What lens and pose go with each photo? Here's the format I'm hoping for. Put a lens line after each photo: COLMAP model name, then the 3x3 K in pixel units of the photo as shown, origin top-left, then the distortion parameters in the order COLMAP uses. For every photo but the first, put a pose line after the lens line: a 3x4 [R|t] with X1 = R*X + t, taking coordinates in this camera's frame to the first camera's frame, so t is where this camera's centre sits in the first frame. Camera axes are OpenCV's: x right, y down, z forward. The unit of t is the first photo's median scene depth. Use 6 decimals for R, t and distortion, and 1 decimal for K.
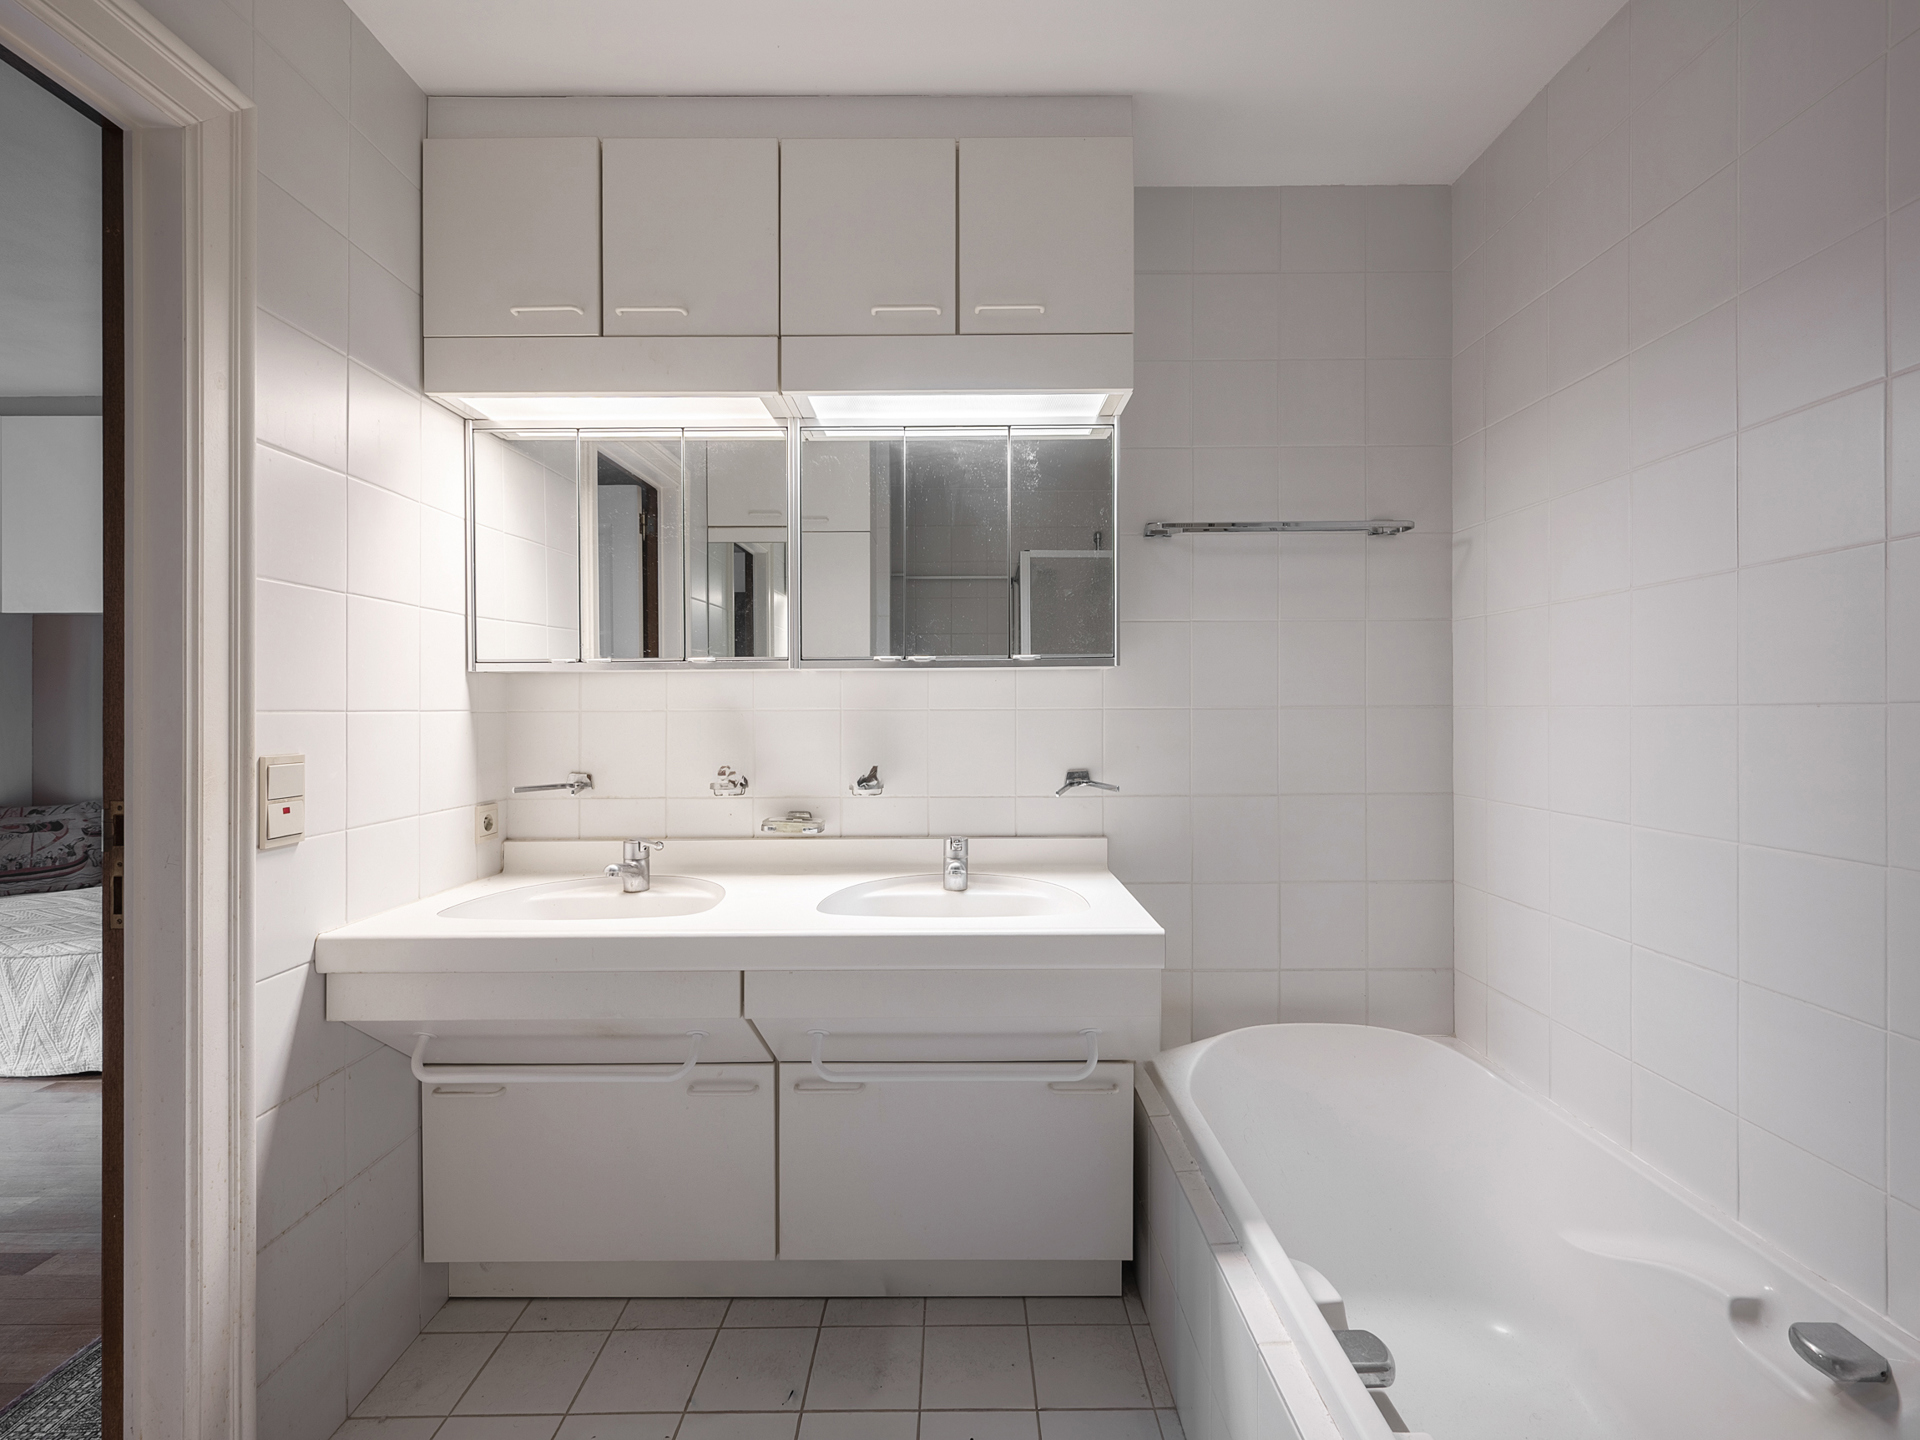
lens RADIAL K [[850.8, 0, 960.0], [0, 850.8, 716.1], [0, 0, 1]] dist [-0.000318, 0.000249]
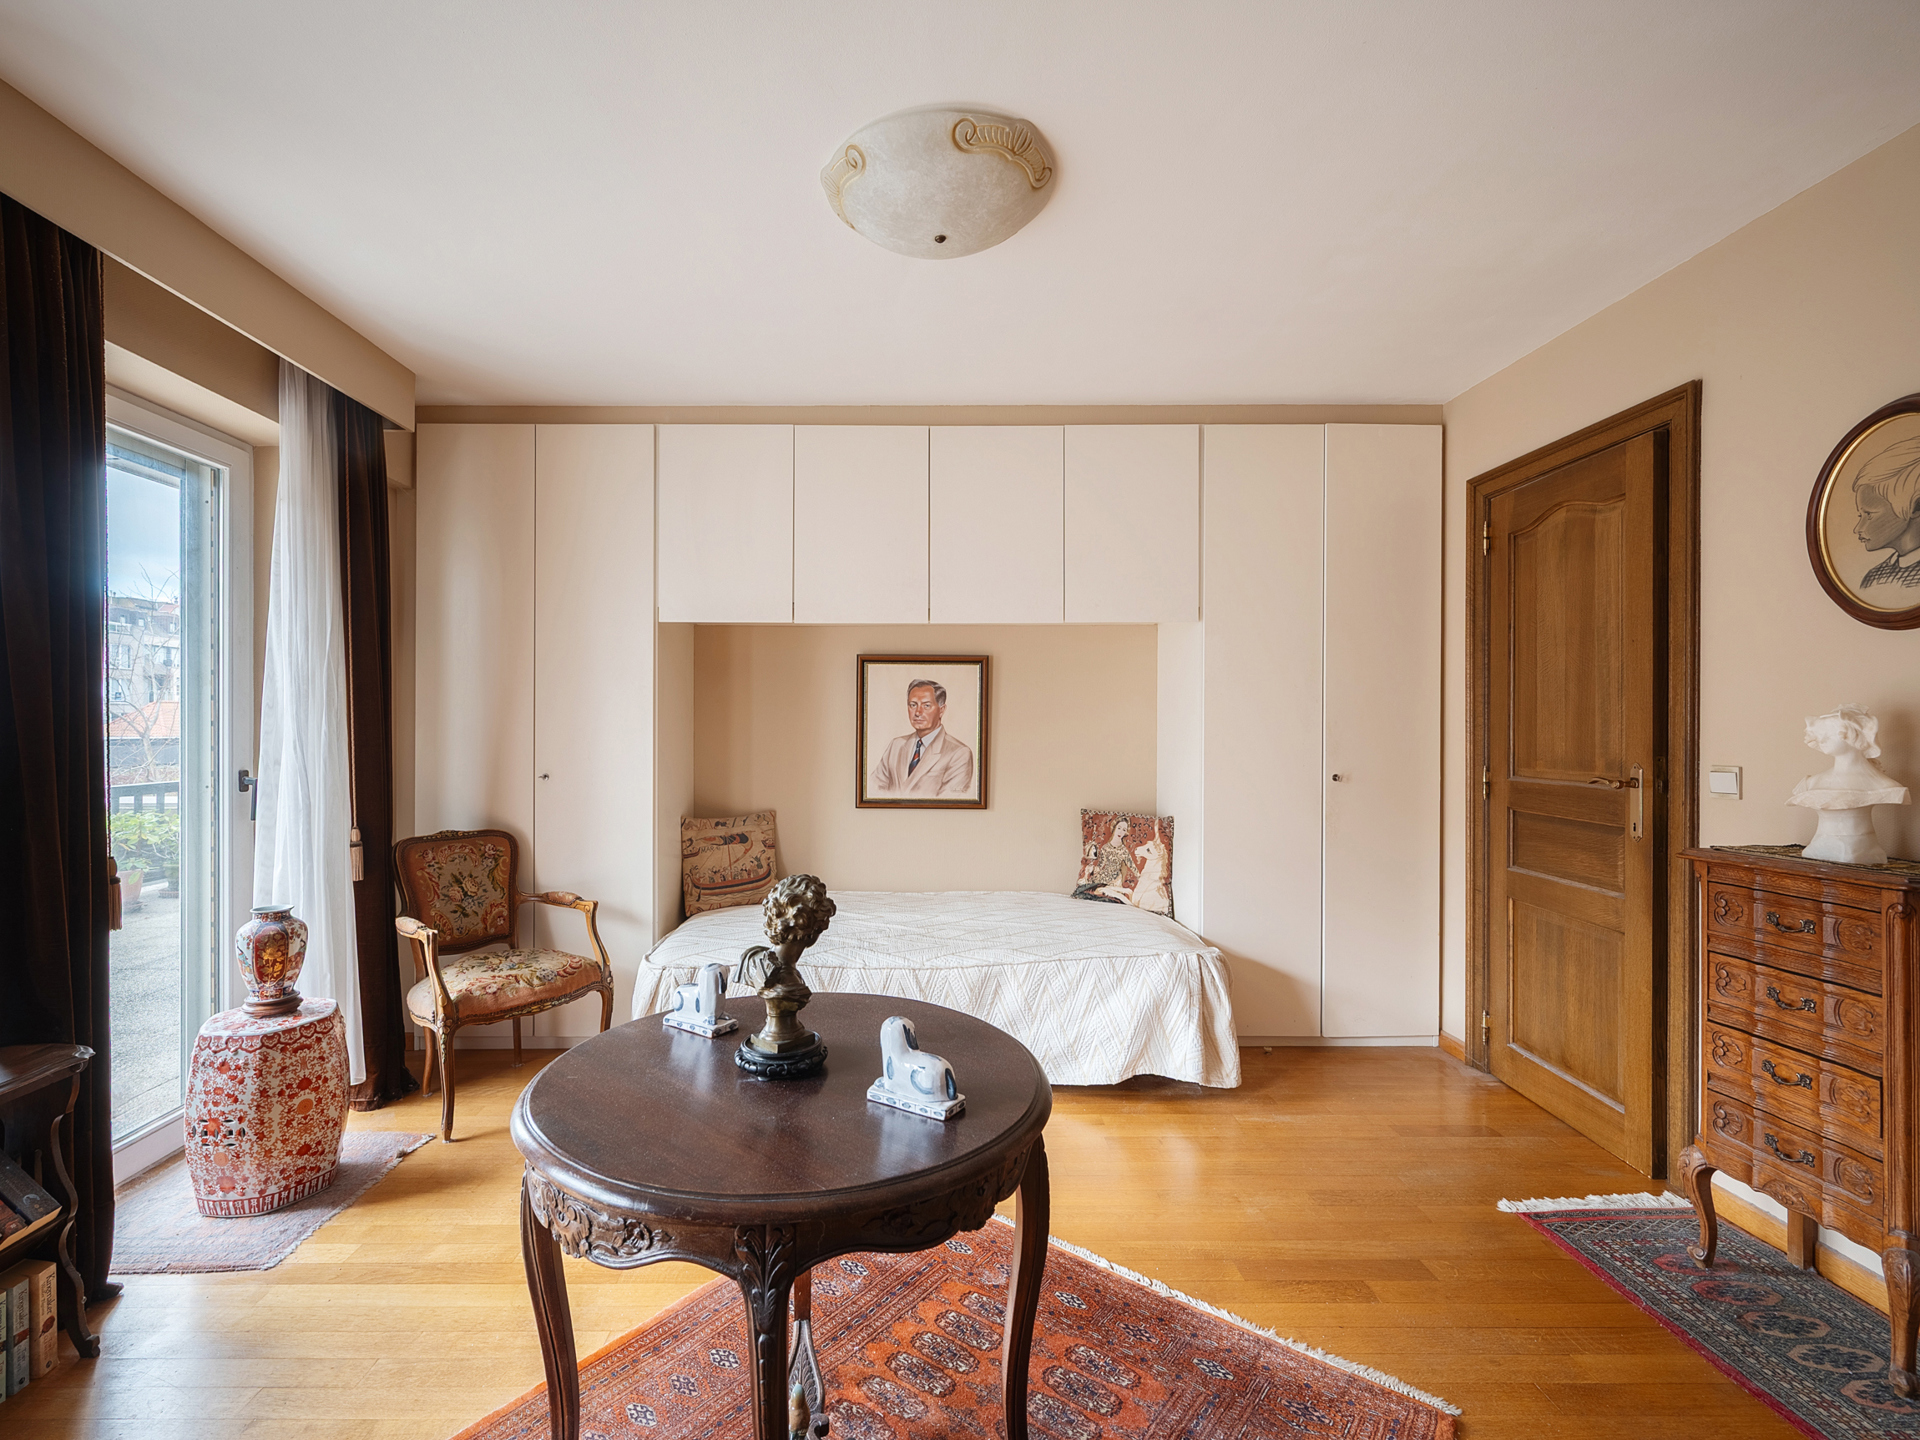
lens RADIAL K [[874.4, 0, 918.7], [0, 874.4, 725.8], [0, 0, 1]] dist [-0.000408, -0.000134]
pose [[0.999984, 0.001524, 0.005452, -0.868812], [-0.001513, 0.999997, -0.001963, 0.000257], [-0.005455, 0.001955, 0.999983, -0.017570]]
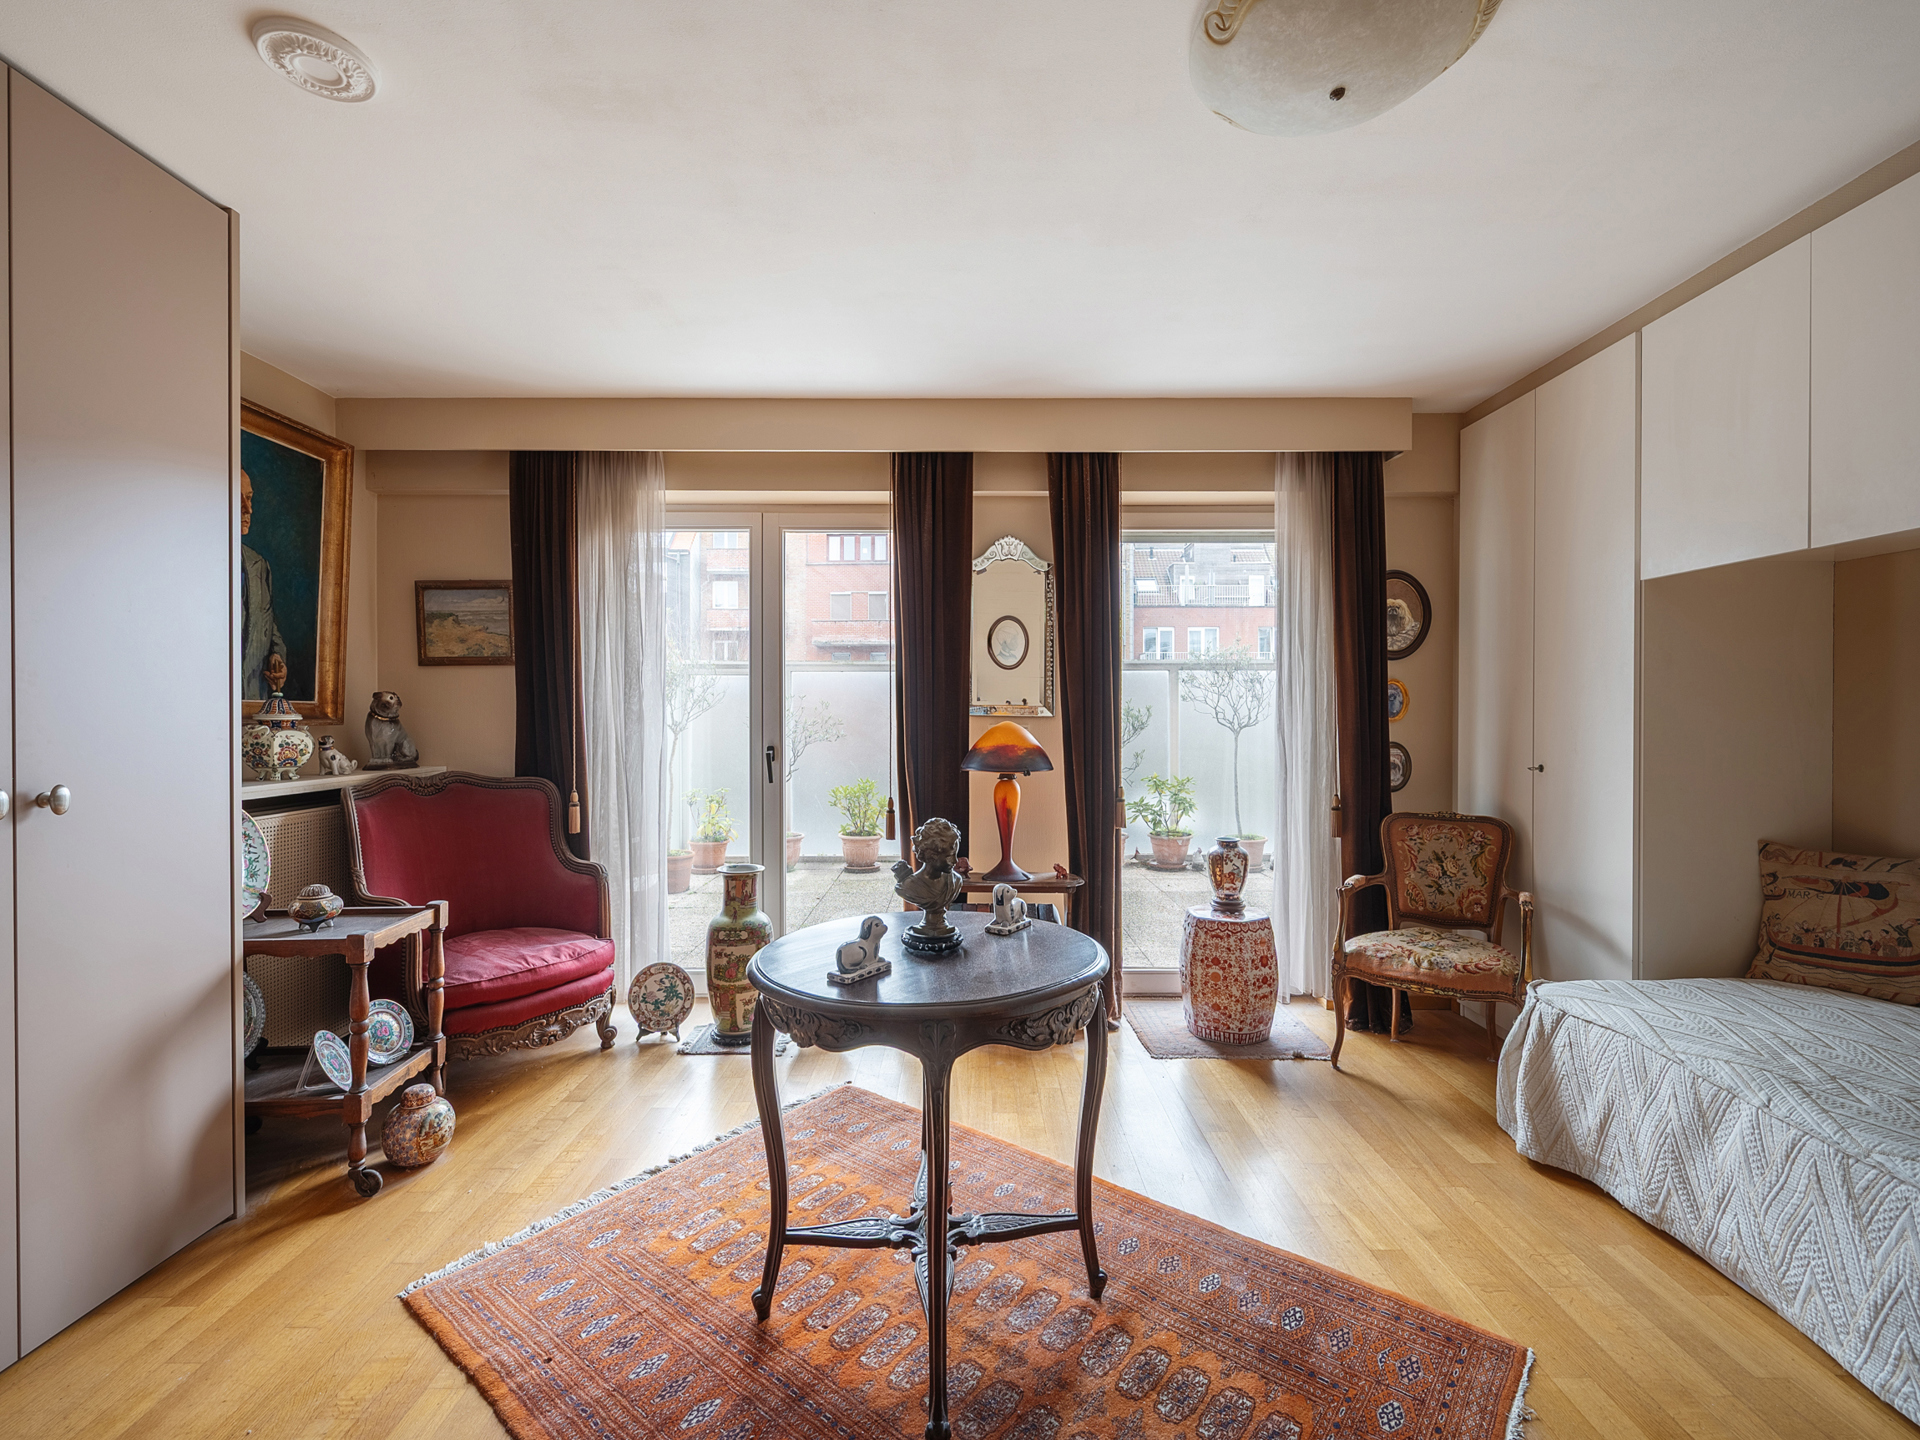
lens RADIAL K [[850.8, 0, 960.0], [0, 850.8, 716.1], [0, 0, 1]] dist [-0.000318, 0.000249]
pose [[-0.001773, 0.003975, -0.999991, -0.443673], [-0.000299, 0.999992, 0.003975, -0.000678], [0.999998, 0.000306, -0.001772, 0.334286]]
